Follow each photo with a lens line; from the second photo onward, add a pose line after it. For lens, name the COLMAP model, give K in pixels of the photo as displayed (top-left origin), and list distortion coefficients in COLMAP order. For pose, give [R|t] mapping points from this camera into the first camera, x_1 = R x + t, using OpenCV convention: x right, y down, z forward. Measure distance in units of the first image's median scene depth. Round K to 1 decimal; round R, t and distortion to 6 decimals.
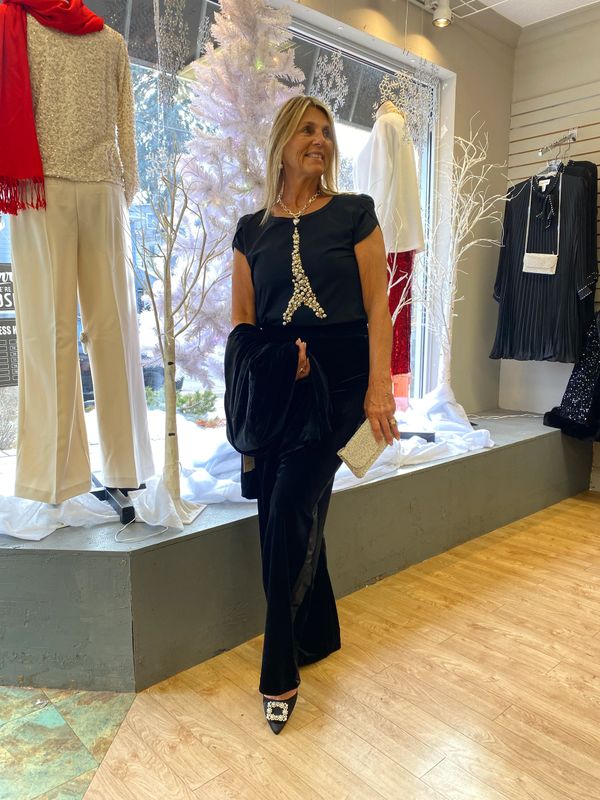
lens RADIAL K [[613.4, 0, 294.9], [0, 613.4, 401.3], [0, 0, 1]] dist [0.024614, -0.024497]
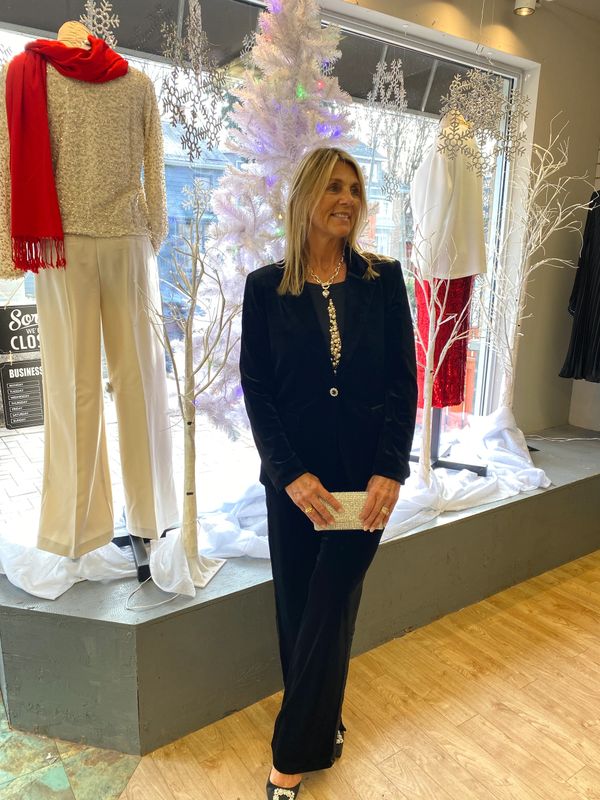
lens RADIAL K [[613.4, 0, 301.8], [0, 613.4, 400.0], [0, 0, 1]] dist [0.024614, -0.024497]
pose [[0.991753, 0.048909, -0.118468, 0.081950], [-0.040160, 0.996364, 0.075144, -0.168916], [0.121712, -0.069767, 0.990110, 0.056841]]
